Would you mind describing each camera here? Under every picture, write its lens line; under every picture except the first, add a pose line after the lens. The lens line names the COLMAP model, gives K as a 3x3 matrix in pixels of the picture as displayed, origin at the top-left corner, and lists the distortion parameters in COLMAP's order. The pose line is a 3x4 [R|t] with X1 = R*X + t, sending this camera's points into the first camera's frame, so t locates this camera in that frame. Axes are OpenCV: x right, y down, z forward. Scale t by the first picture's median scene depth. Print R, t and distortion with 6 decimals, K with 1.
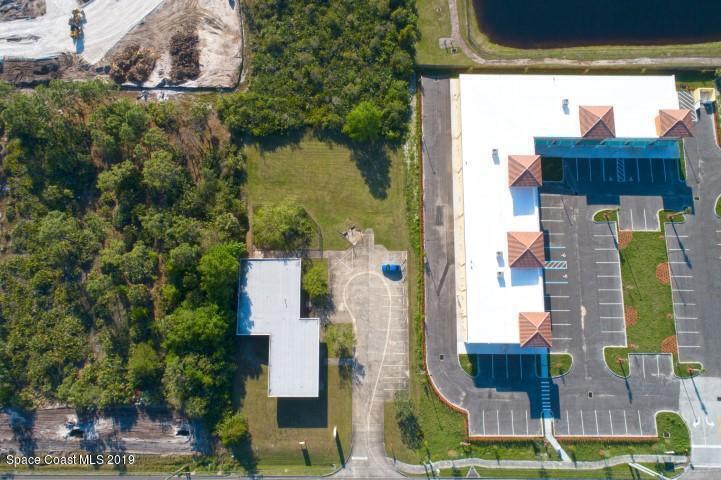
lens RADIAL K [[491.1, 0, 360.5], [0, 491.1, 240.0], [0, 0, 1]] dist [-0.002053, 0.004698]
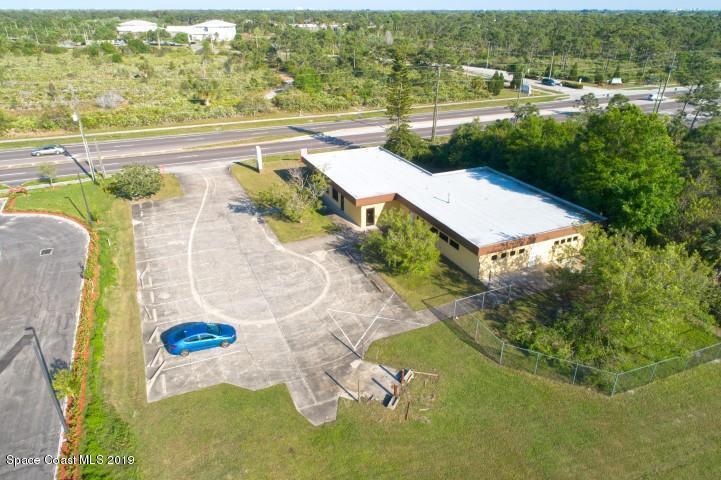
lens RADIAL K [[485.7, 0, 360.5], [0, 485.7, 240.0], [0, 0, 1]] dist [-0.001730, 0.005587]
pose [[-0.910118, 0.172443, -0.376760, 0.077062], [-0.408873, -0.226435, 0.884053, -0.221449], [0.067137, 0.958640, 0.276590, 0.887459]]
